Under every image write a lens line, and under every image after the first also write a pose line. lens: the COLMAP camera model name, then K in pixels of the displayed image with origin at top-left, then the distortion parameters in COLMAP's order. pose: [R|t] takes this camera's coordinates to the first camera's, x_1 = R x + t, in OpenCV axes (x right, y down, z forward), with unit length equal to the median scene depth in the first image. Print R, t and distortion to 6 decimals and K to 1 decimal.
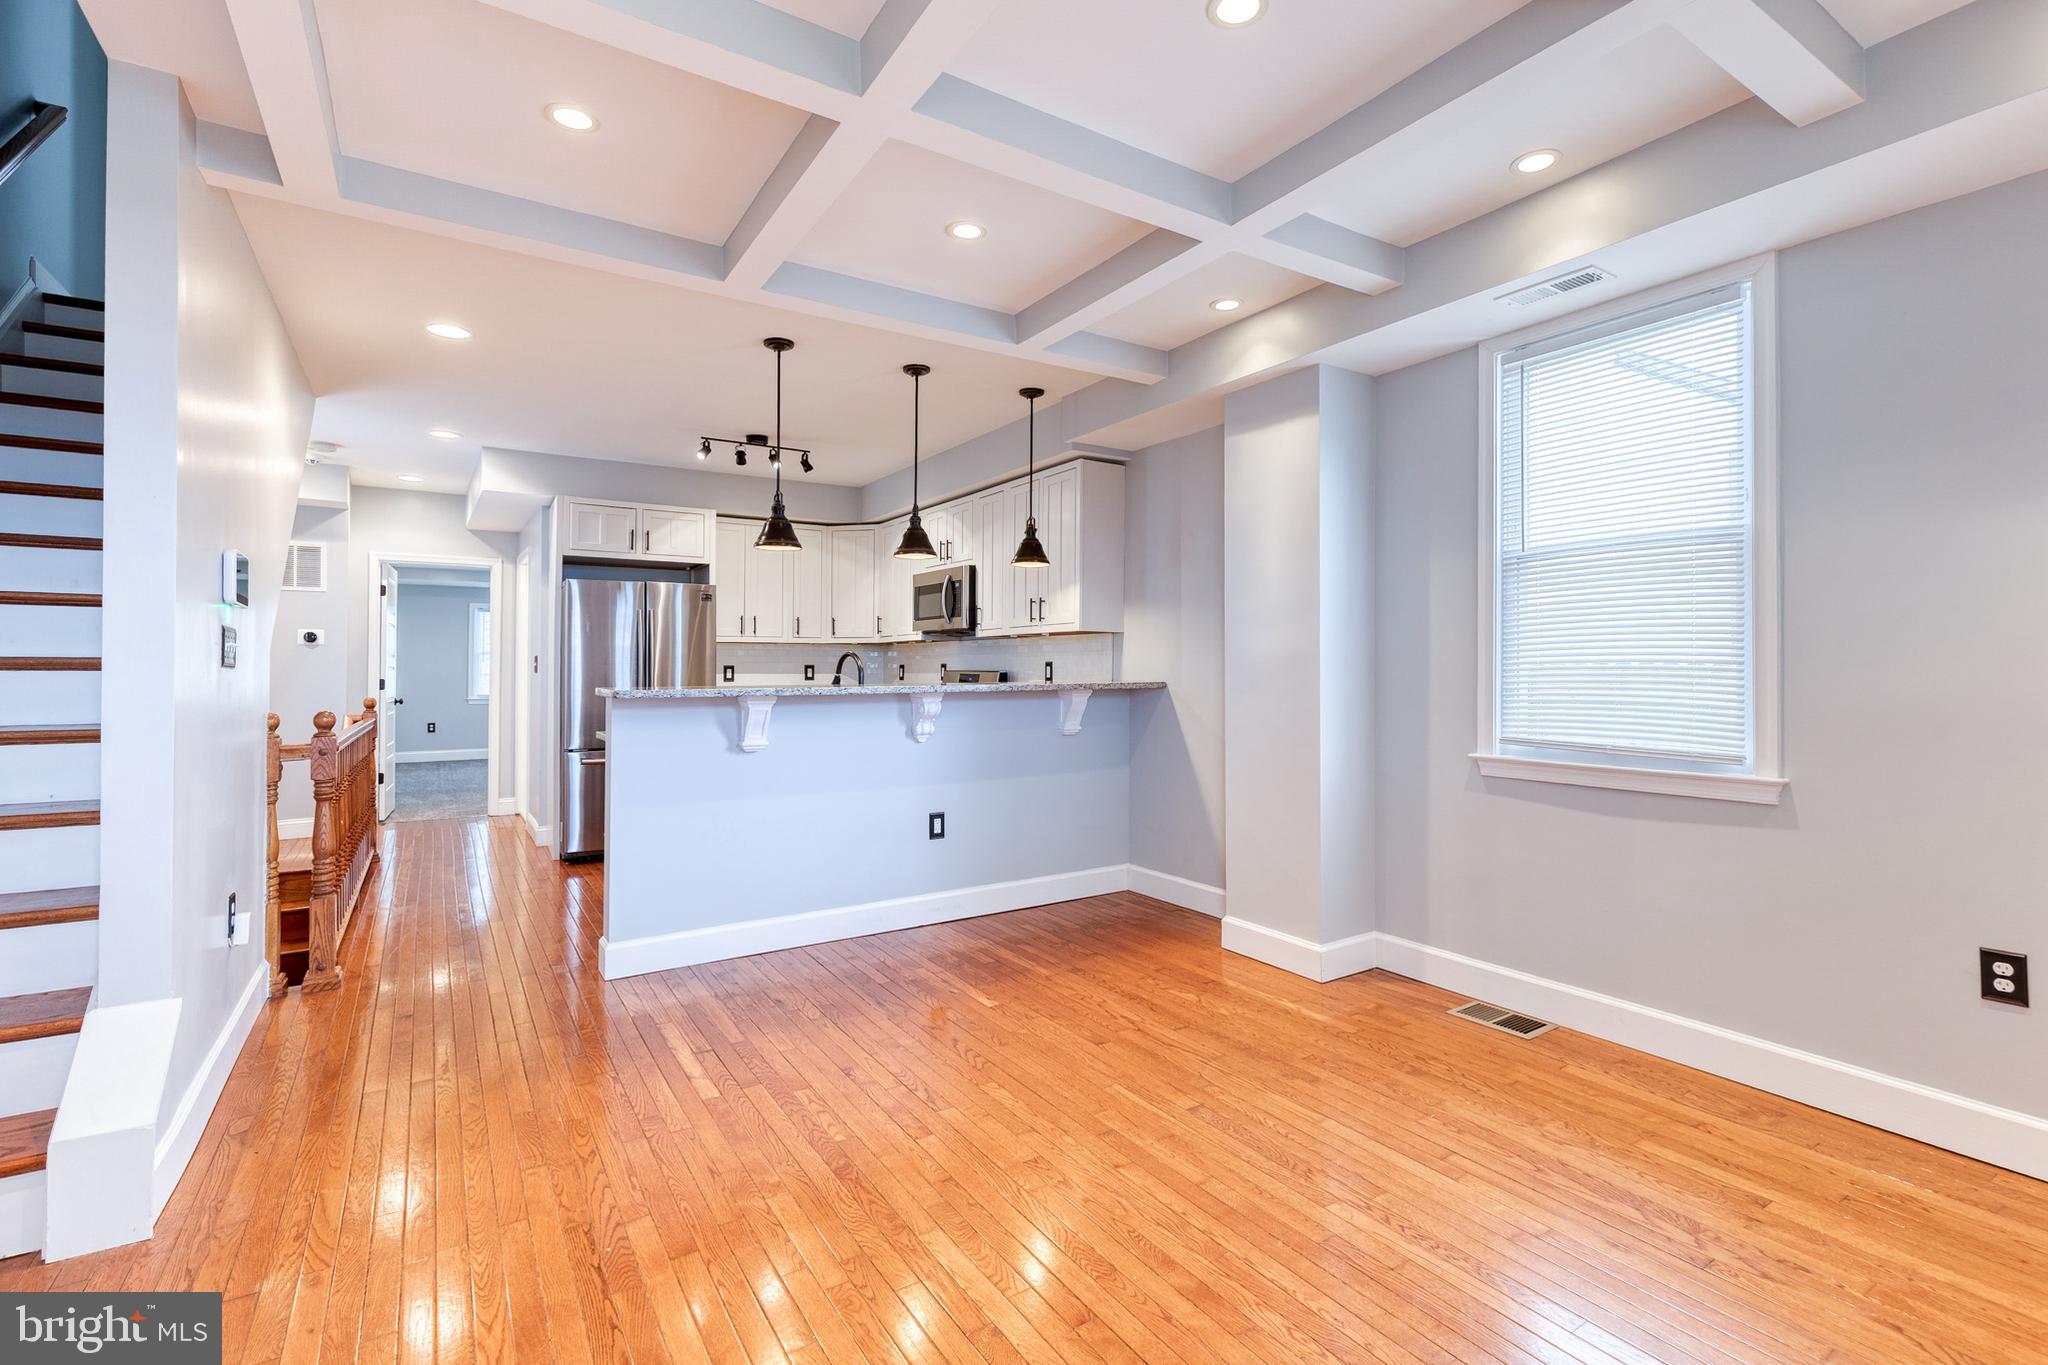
lens RADIAL K [[933.7, 0, 1042.8], [0, 933.7, 649.4], [0, 0, 1]] dist [0.012346, -0.001863]
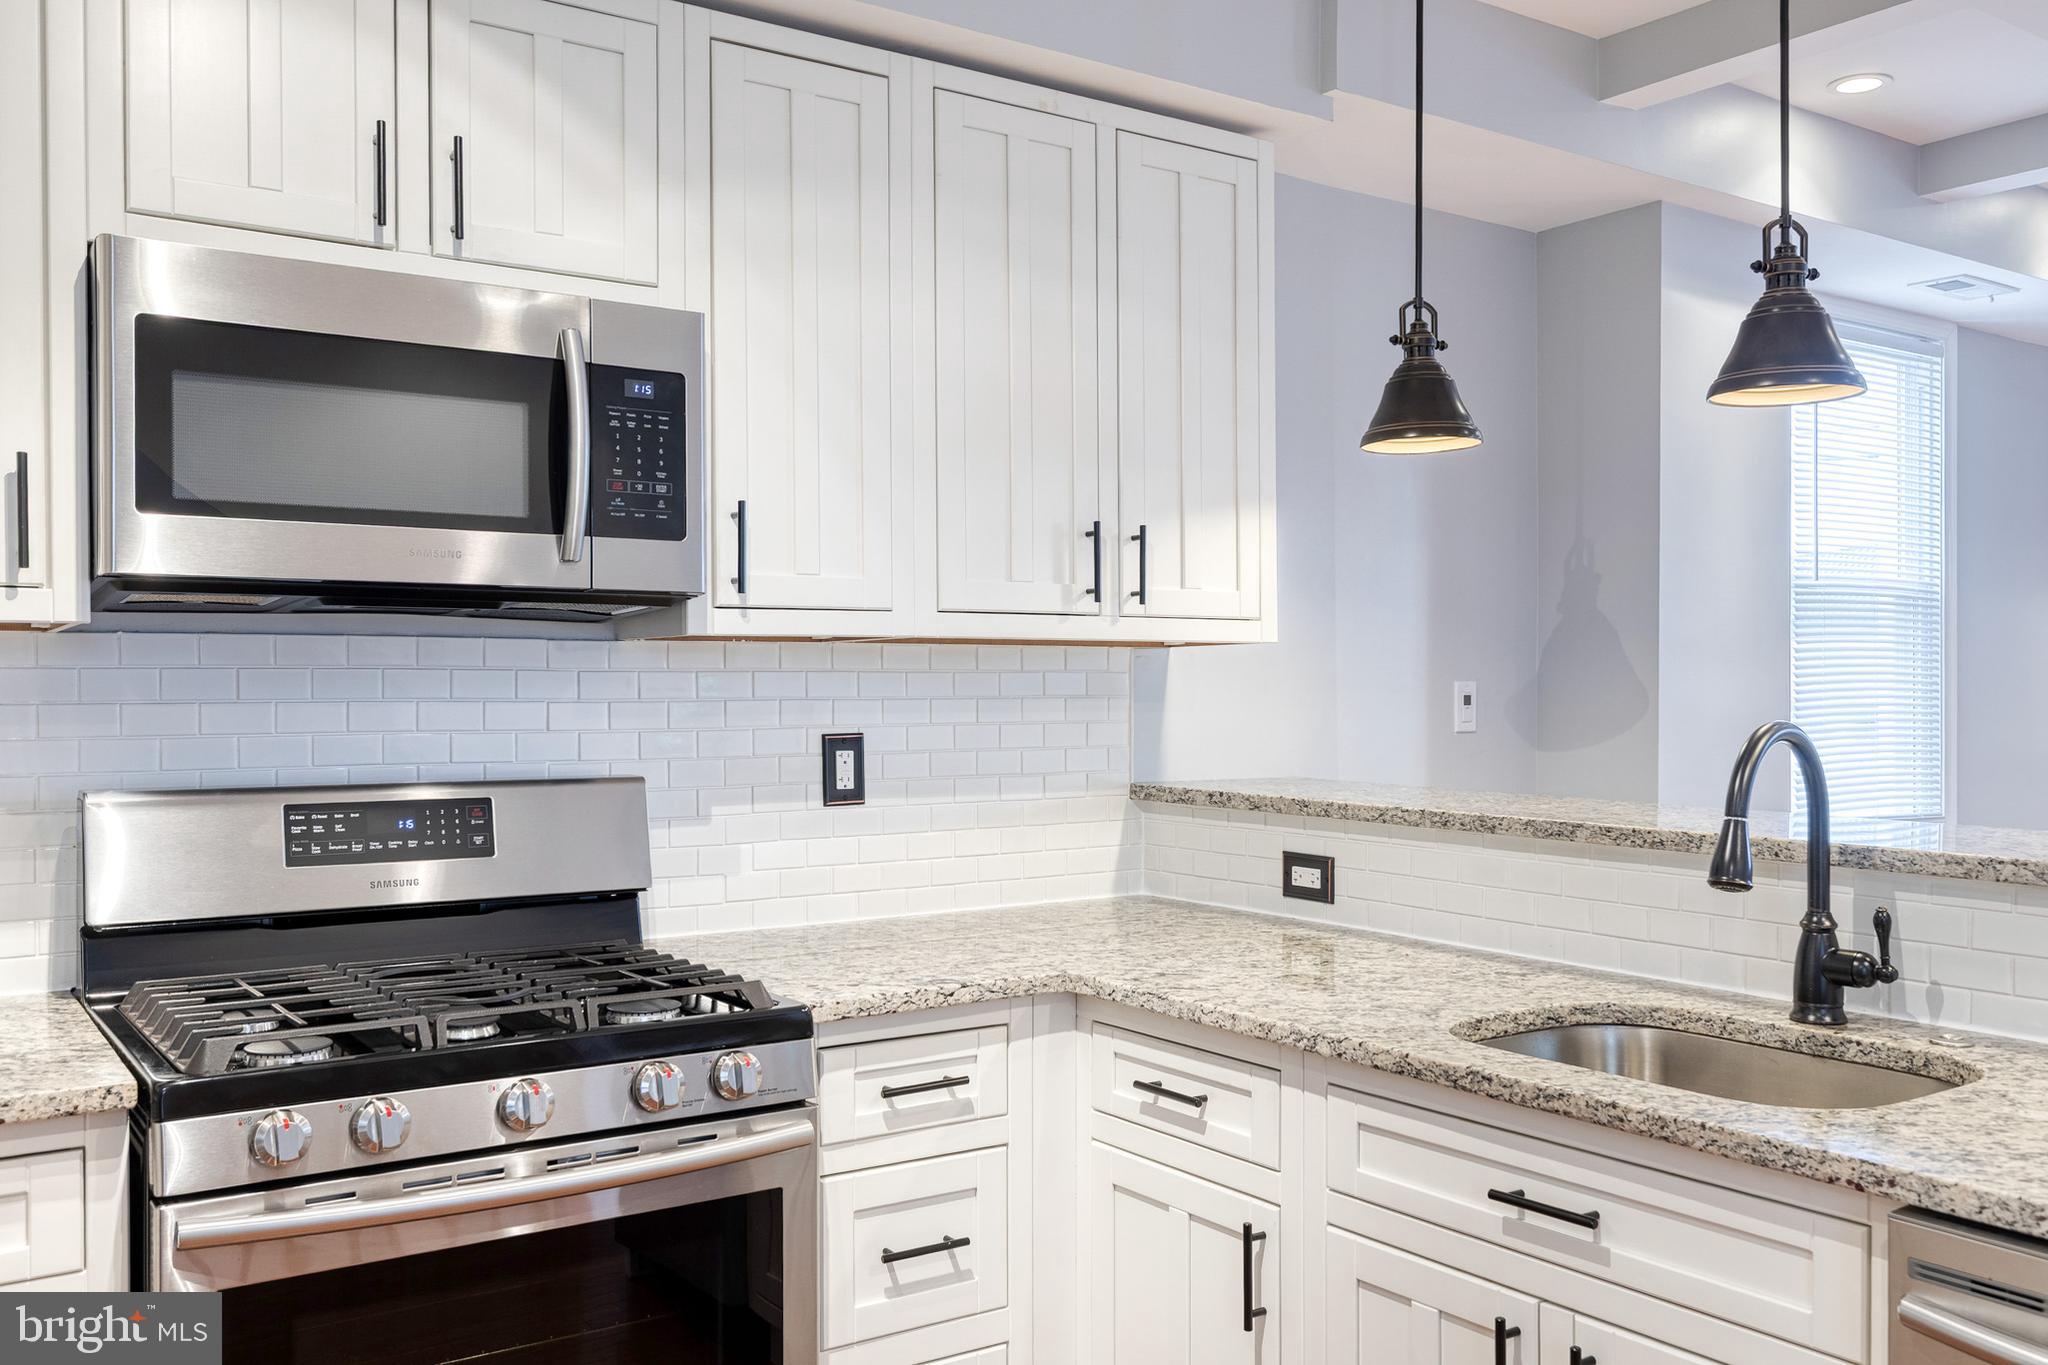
lens RADIAL K [[1721.5, 0, 1035.8], [0, 1721.5, 700.7], [0, 0, 1]] dist [-0.004146, 0.026705]
pose [[-0.030328, -0.011428, 0.999475, -0.628293], [-0.019183, 0.999757, 0.010849, -0.004118], [-0.999356, -0.018844, -0.030540, 1.171952]]
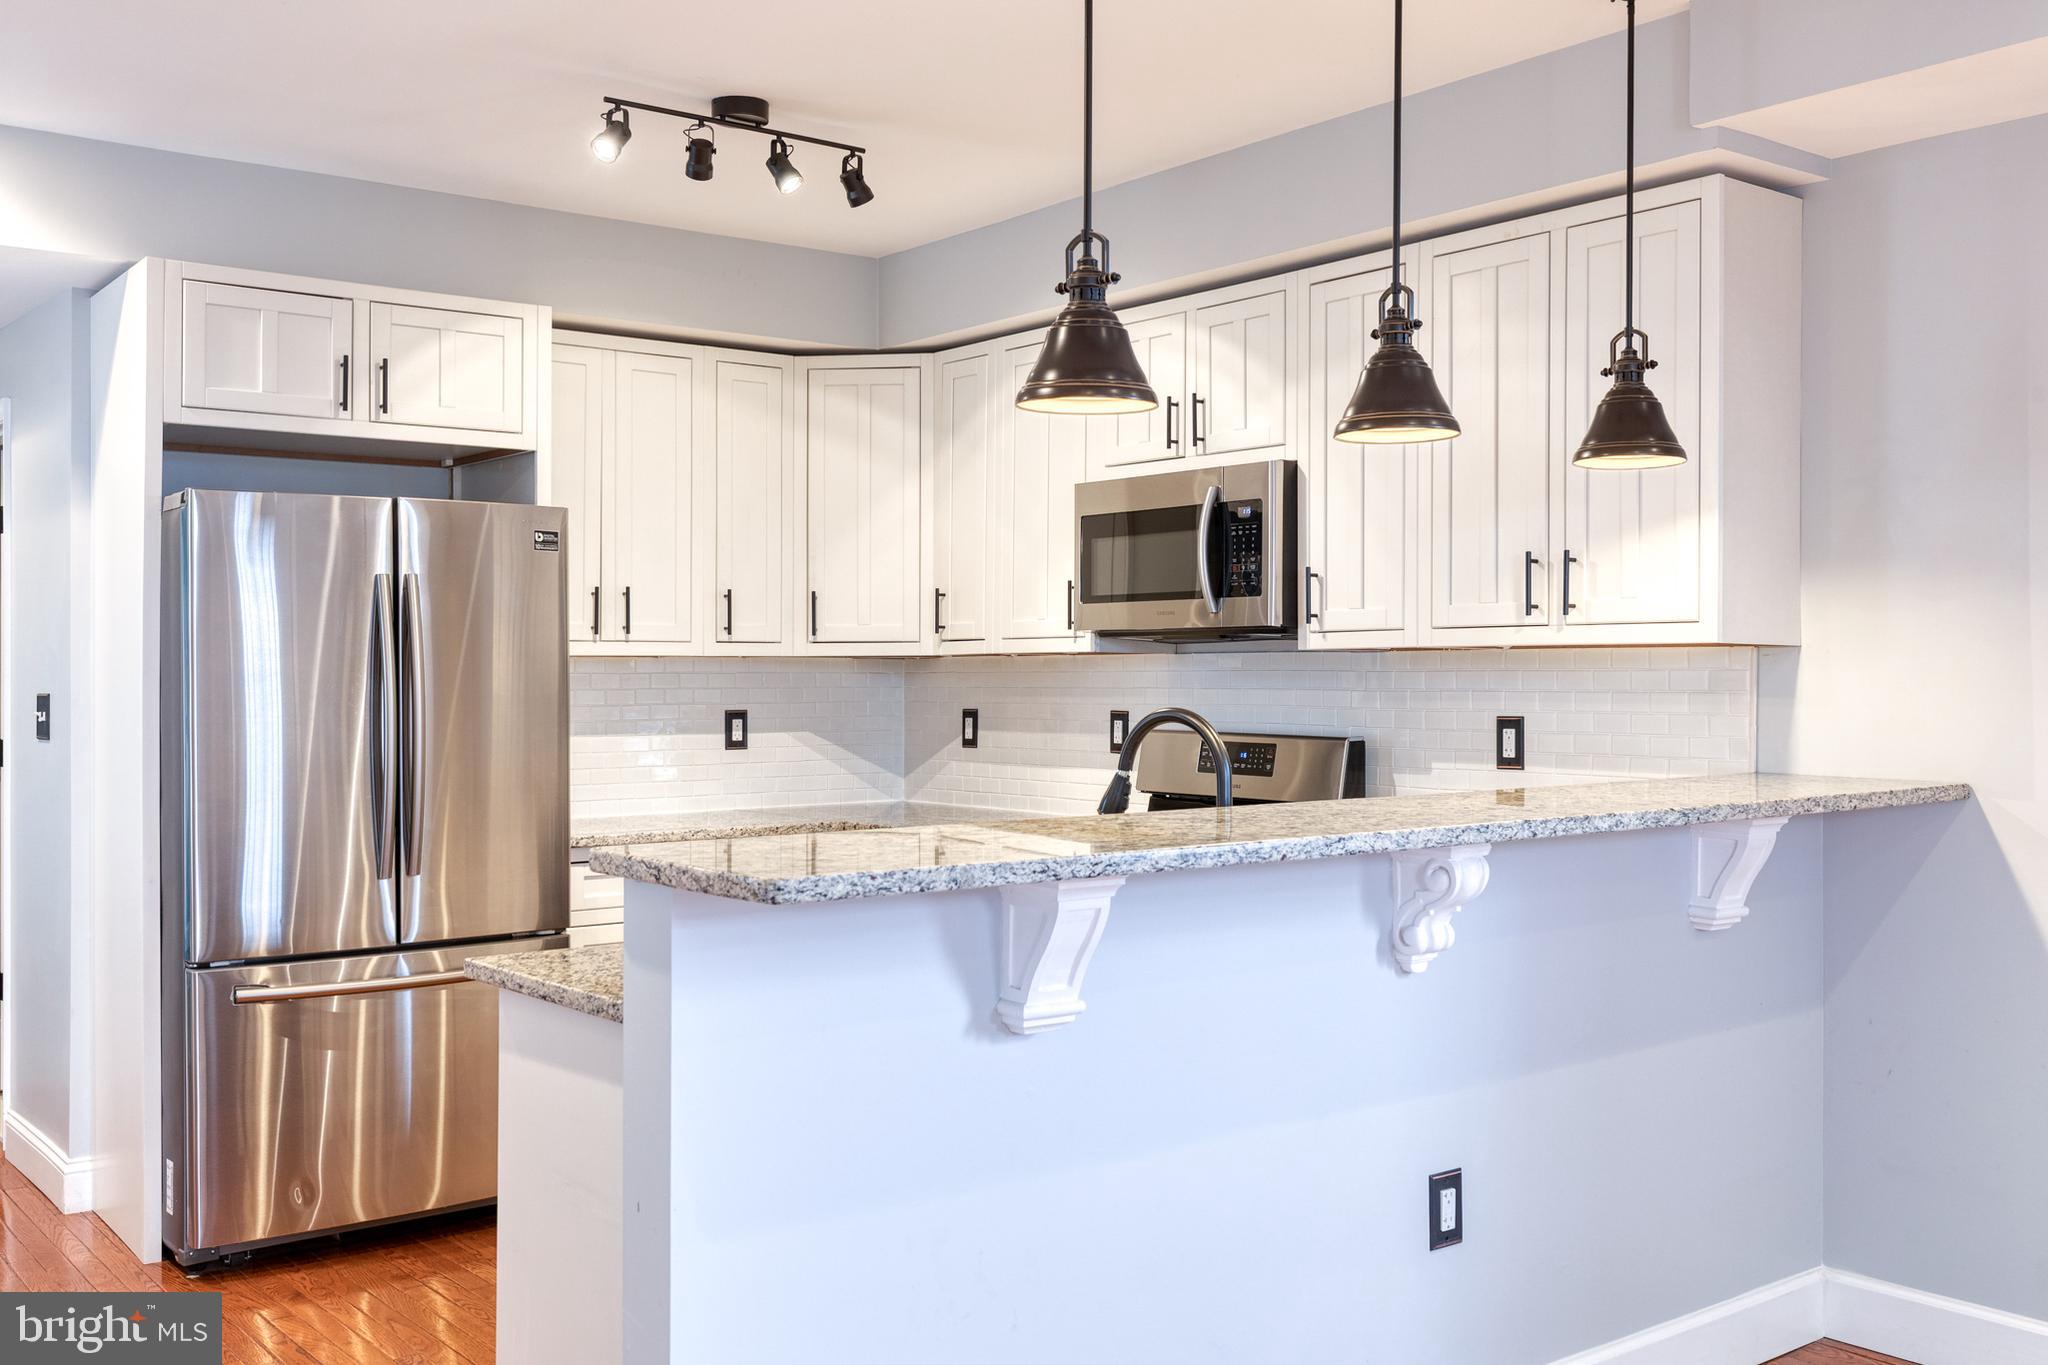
lens RADIAL K [[1957.5, 0, 1049.9], [0, 1957.5, 664.5], [0, 0, 1]] dist [0.012124, 0.000000]
pose [[0.996014, -0.001004, 0.089186, -0.307550], [-0.000339, 0.999887, 0.015044, -0.024156], [-0.089191, -0.015015, 0.995901, 0.272520]]
